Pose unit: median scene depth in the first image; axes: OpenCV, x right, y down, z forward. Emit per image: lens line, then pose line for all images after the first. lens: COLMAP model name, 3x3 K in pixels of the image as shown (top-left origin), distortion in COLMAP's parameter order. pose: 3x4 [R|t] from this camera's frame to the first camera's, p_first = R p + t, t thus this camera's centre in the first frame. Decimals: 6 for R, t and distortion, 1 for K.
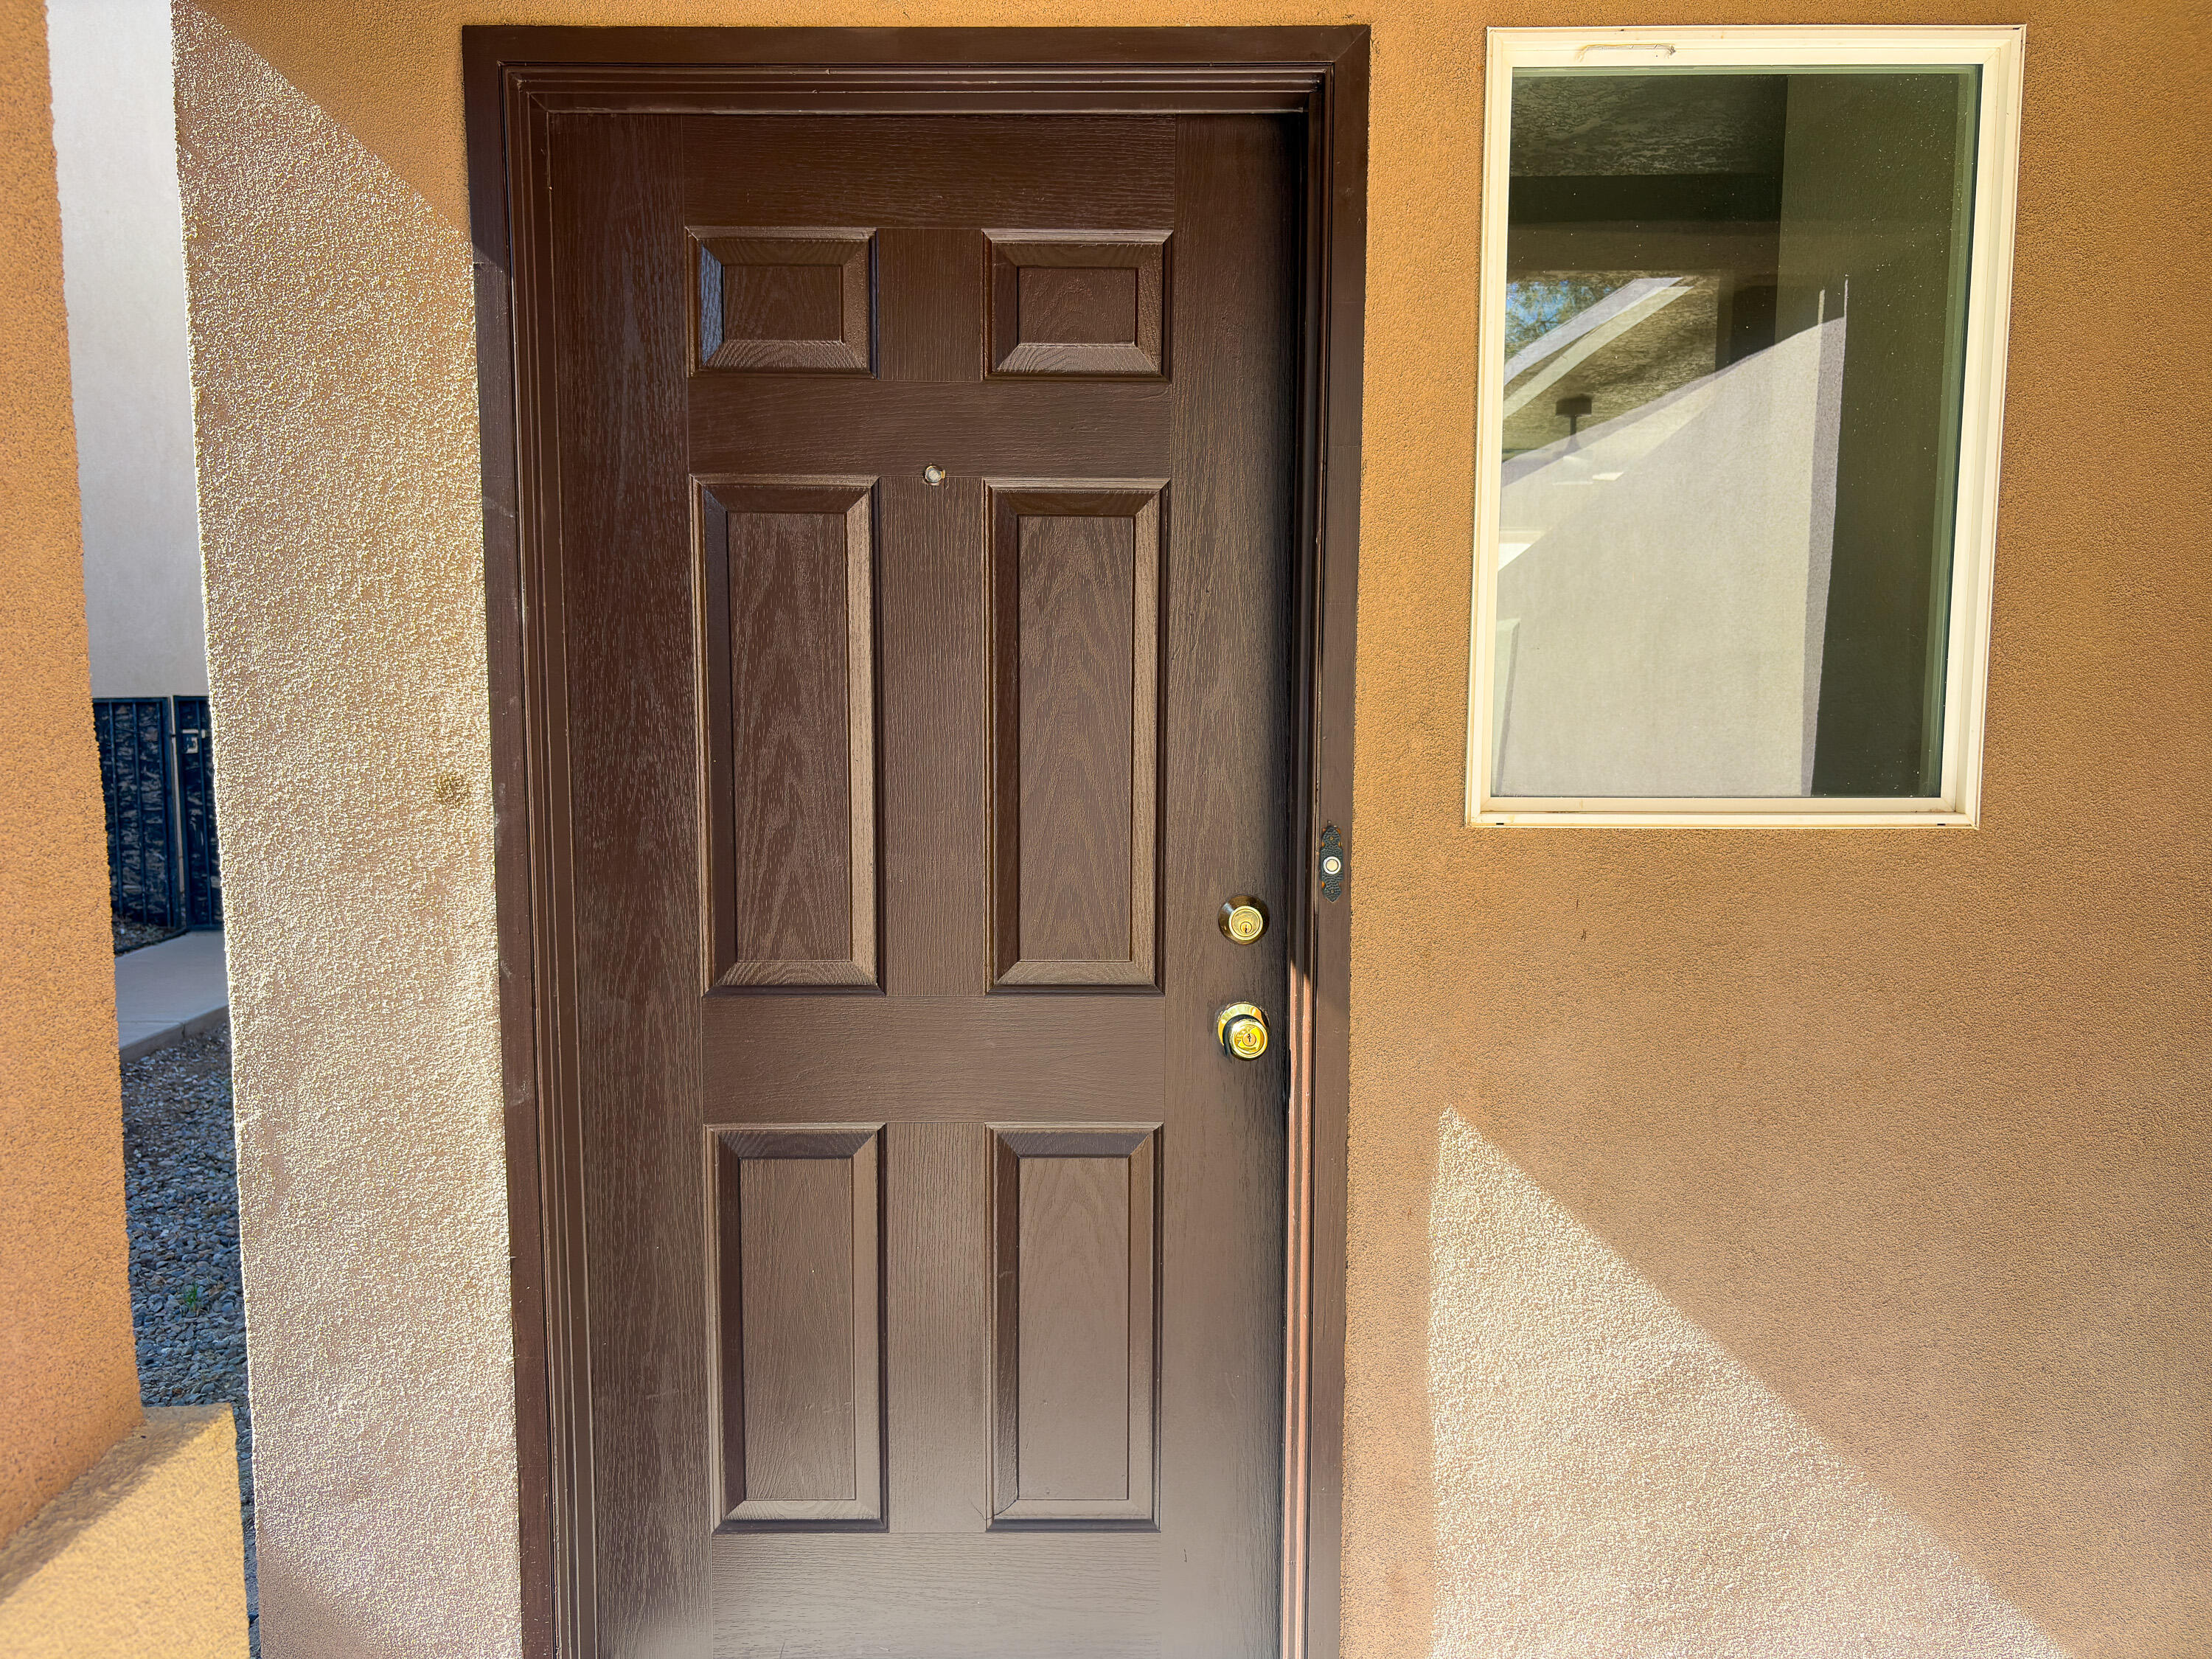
lens RADIAL K [[1705.6, 0, 1085.6], [0, 1705.6, 816.8], [0, 0, 1]] dist [0.069732, -0.103067]
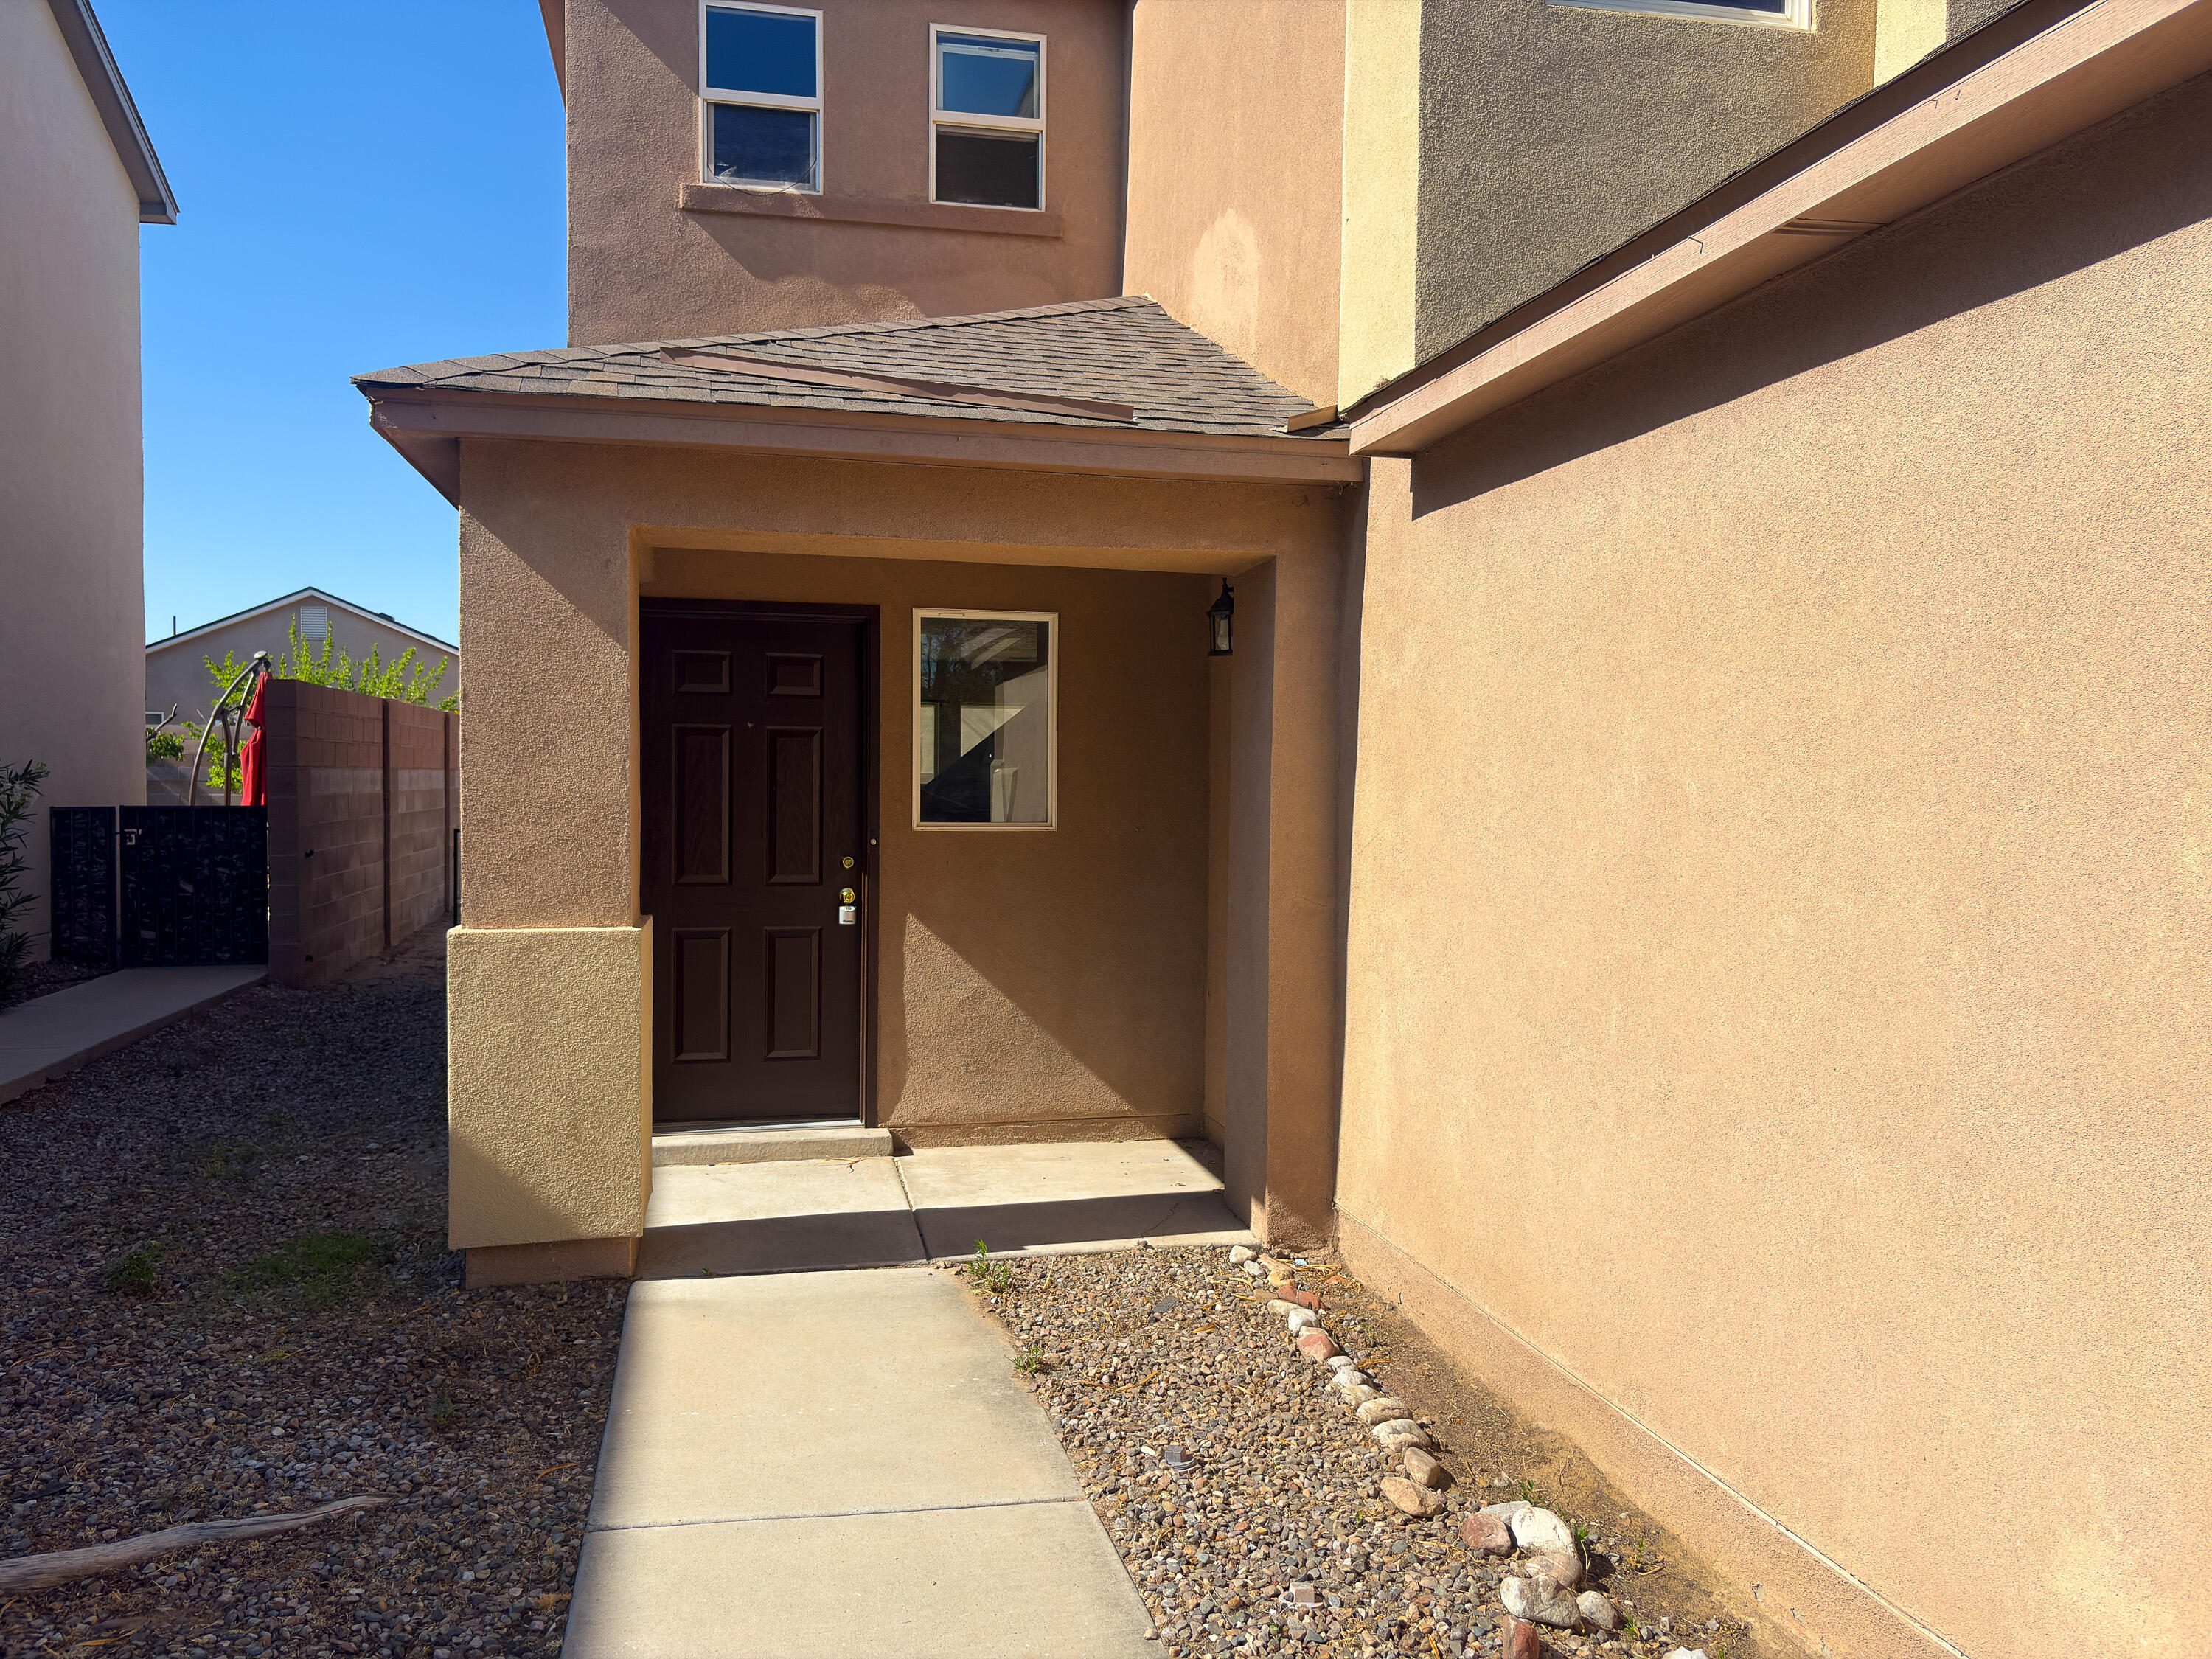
lens RADIAL K [[1659.1, 0, 1143.0], [0, 1659.1, 821.9], [0, 0, 1]] dist [0.065124, -0.097673]
pose [[0.968434, -0.002439, 0.249259, -0.154037], [0.019919, 0.997511, -0.067633, 0.216857], [-0.248474, 0.070463, 0.966072, -2.250849]]
